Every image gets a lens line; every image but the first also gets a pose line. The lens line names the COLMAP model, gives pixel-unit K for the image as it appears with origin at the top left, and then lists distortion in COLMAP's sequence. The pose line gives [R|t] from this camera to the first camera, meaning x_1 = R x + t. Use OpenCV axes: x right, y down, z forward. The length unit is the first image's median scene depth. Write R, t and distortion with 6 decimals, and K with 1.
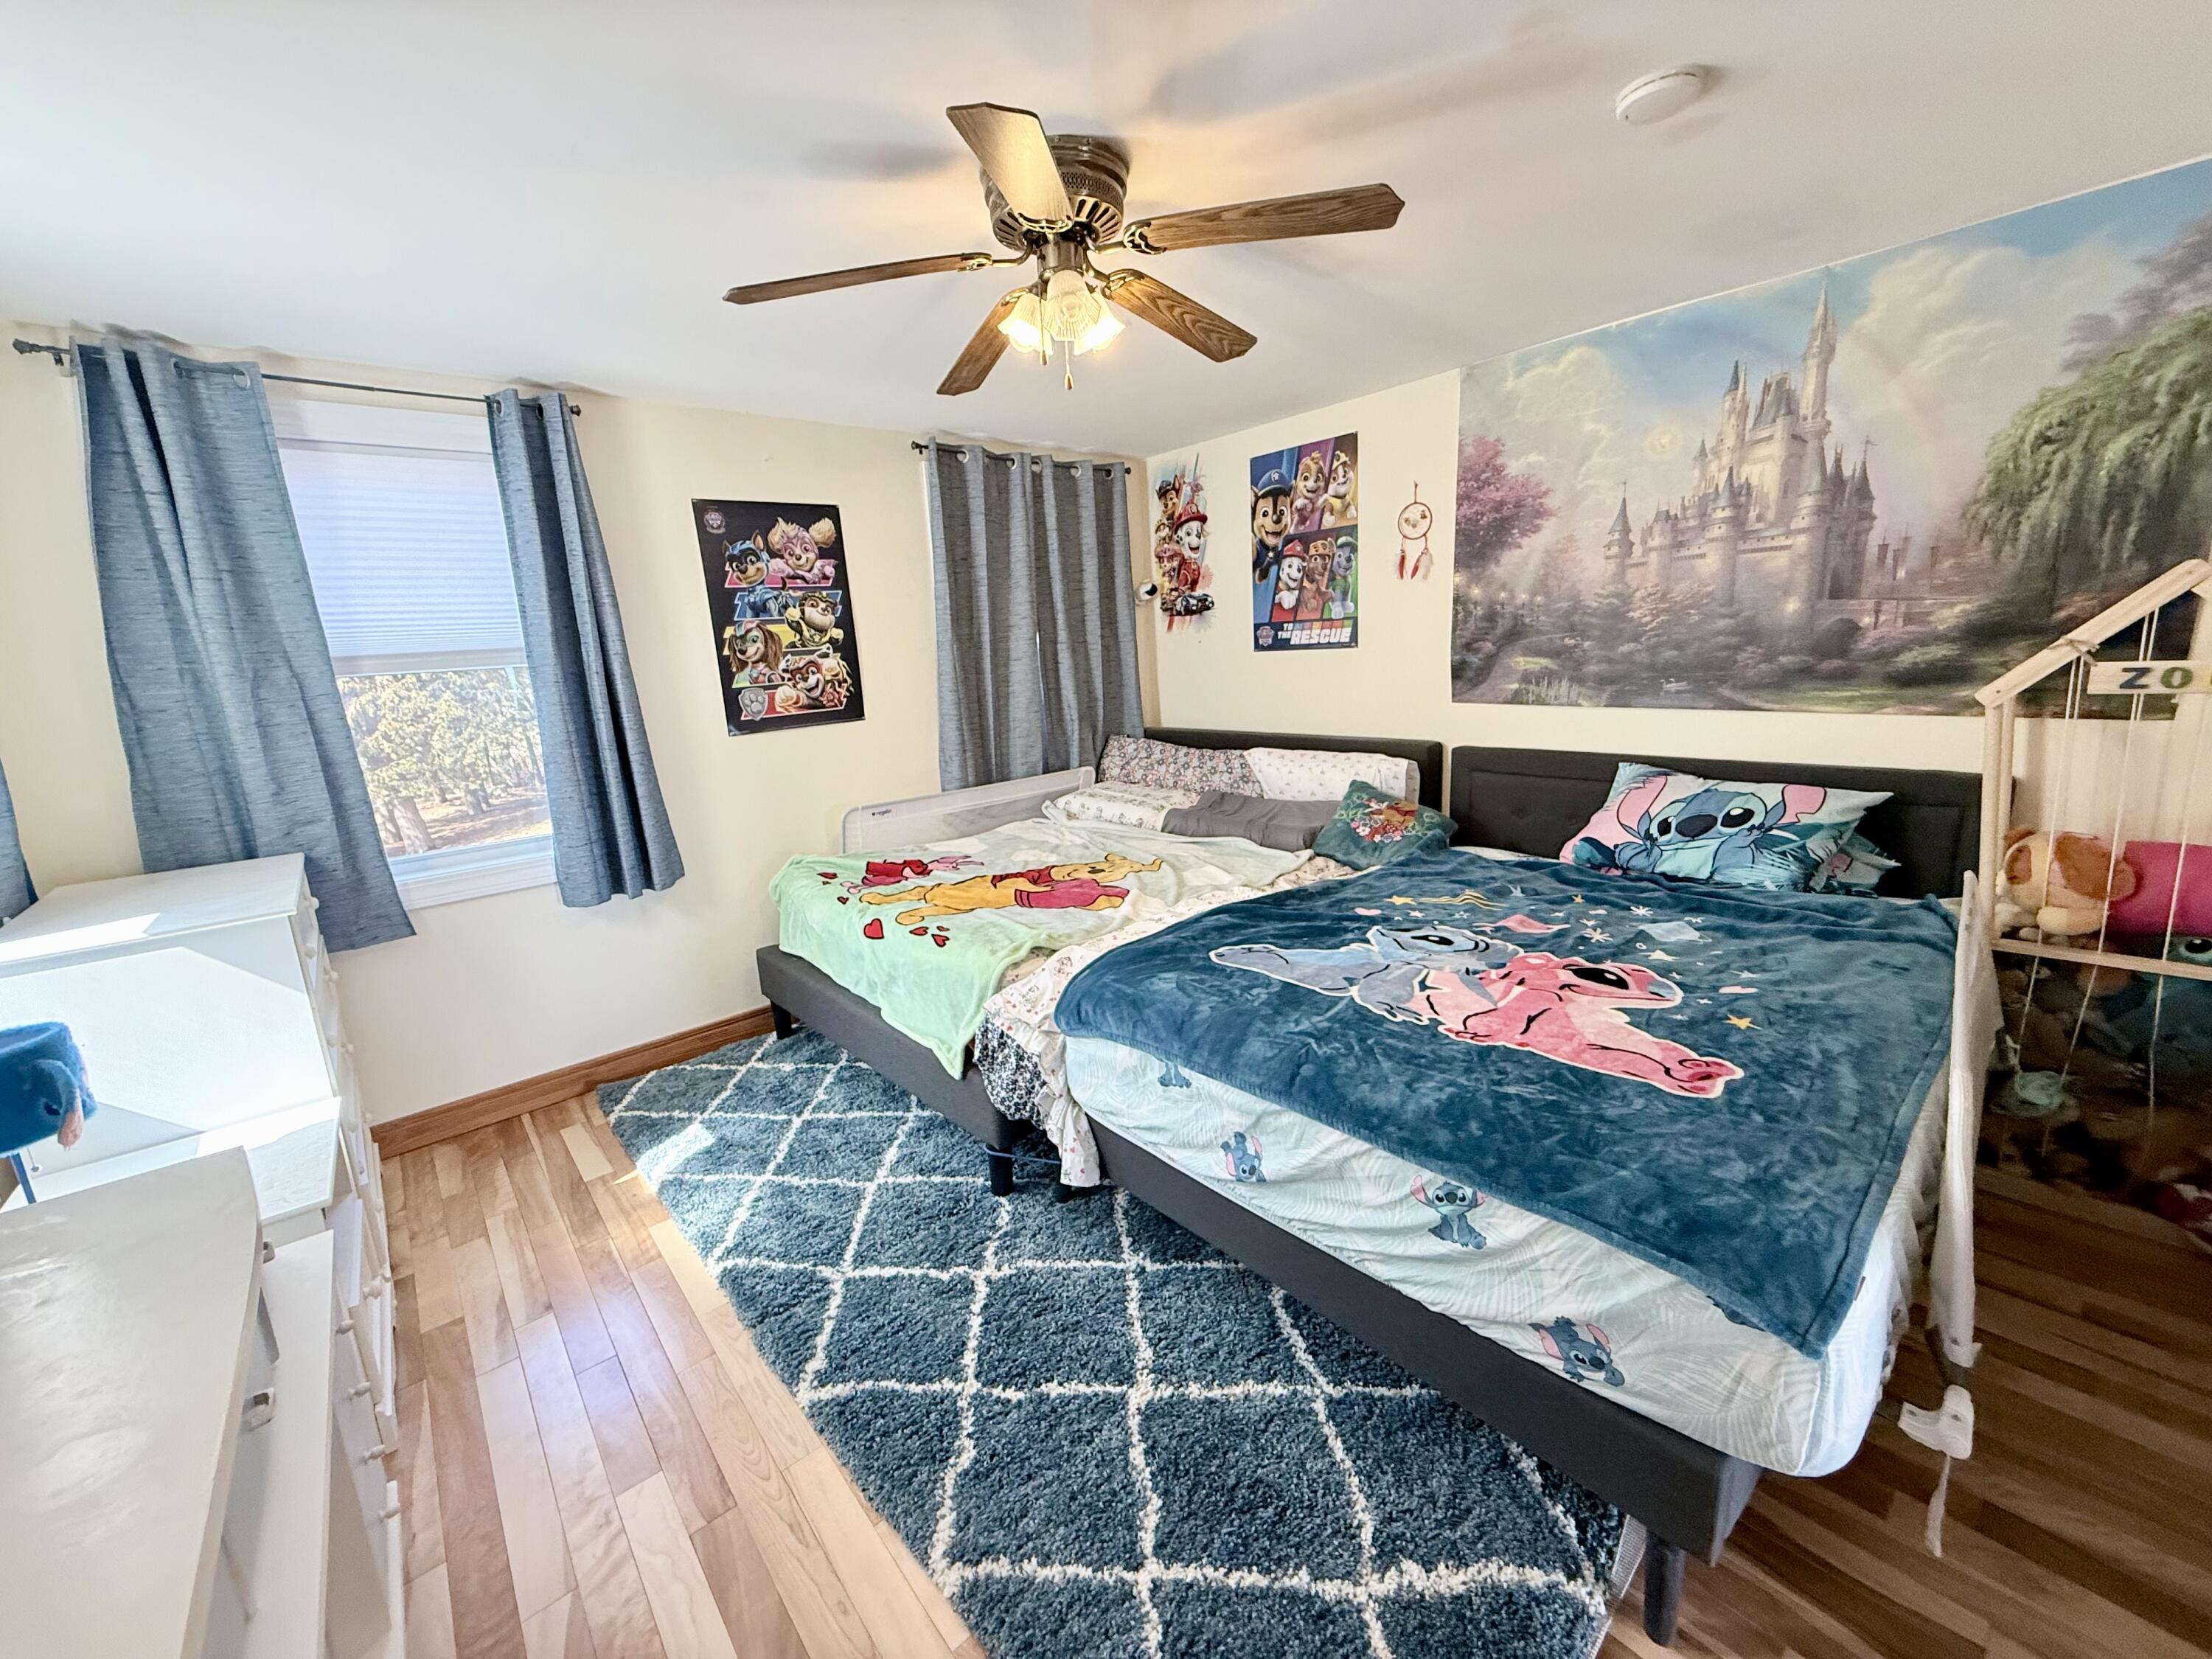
lens RADIAL K [[878.8, 0, 1101.8], [0, 878.8, 831.4], [0, 0, 1]] dist [0.000707, -0.000289]
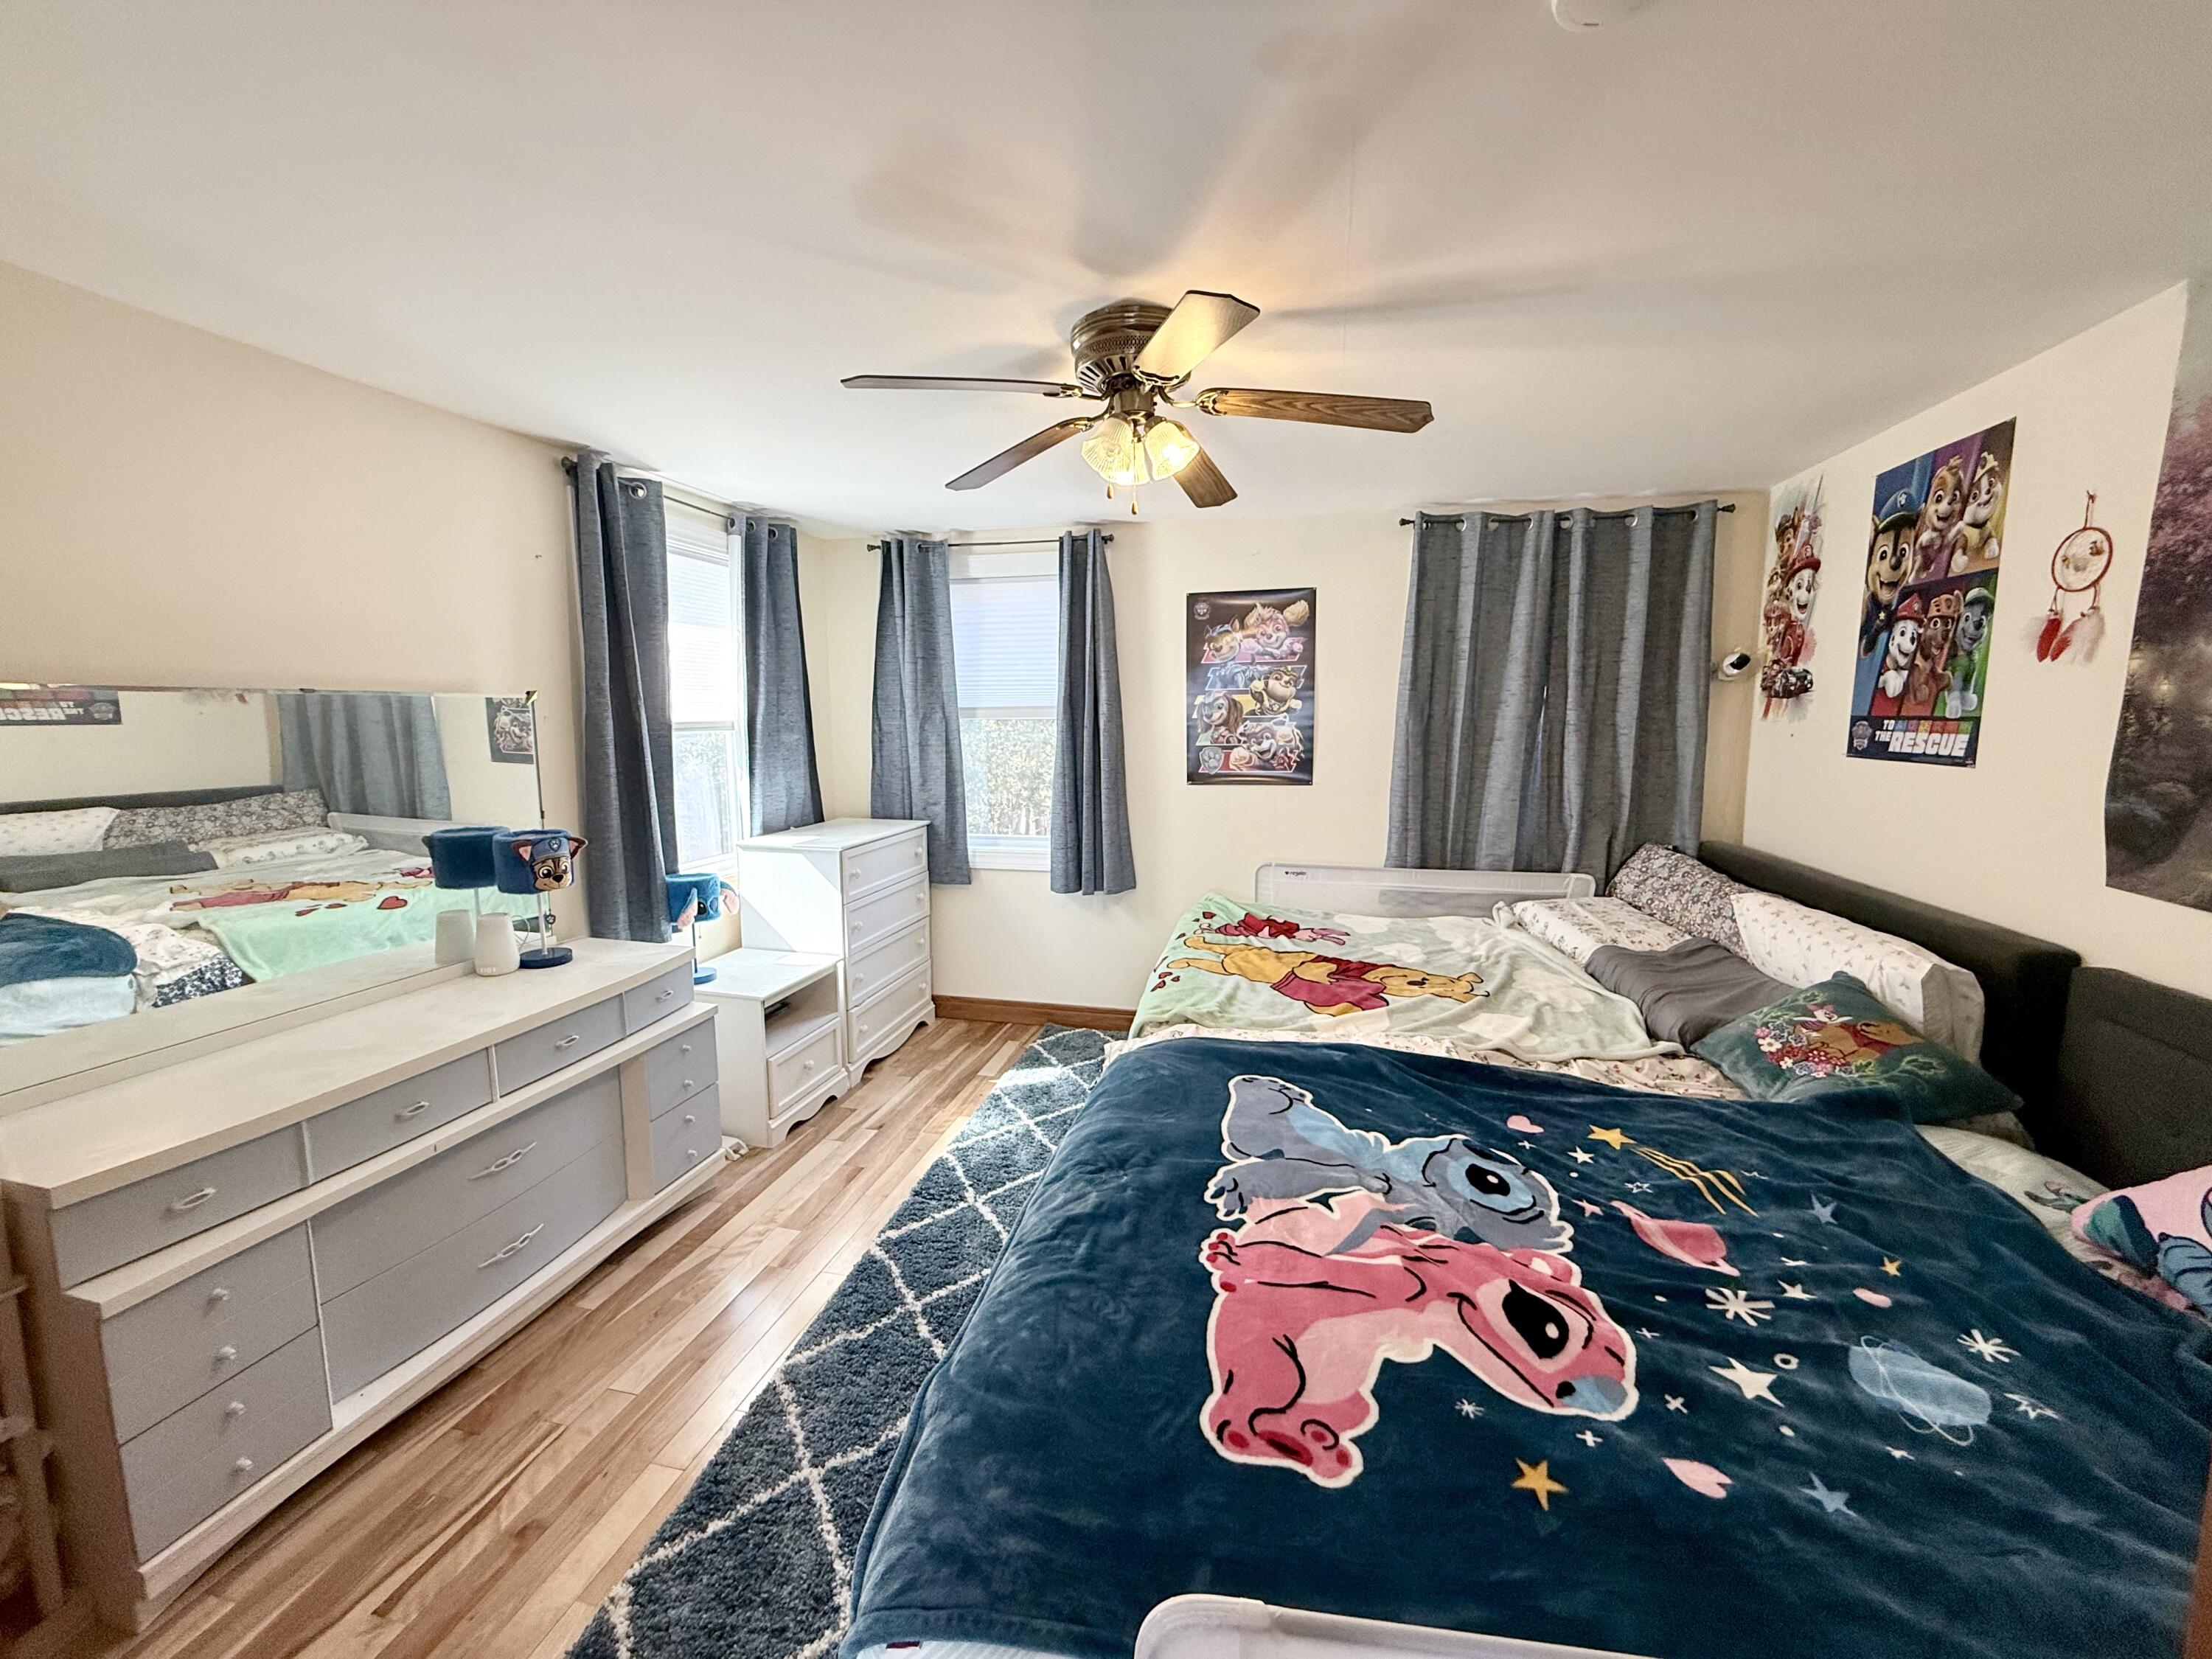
lens RADIAL K [[878.8, 0, 1101.8], [0, 878.8, 831.4], [0, 0, 1]] dist [0.000707, -0.000289]
pose [[0.583227, 0.164558, -0.795467, 0.460786], [-0.200916, 0.978062, 0.055021, -0.084668], [0.787070, 0.127732, 0.603494, 0.179763]]
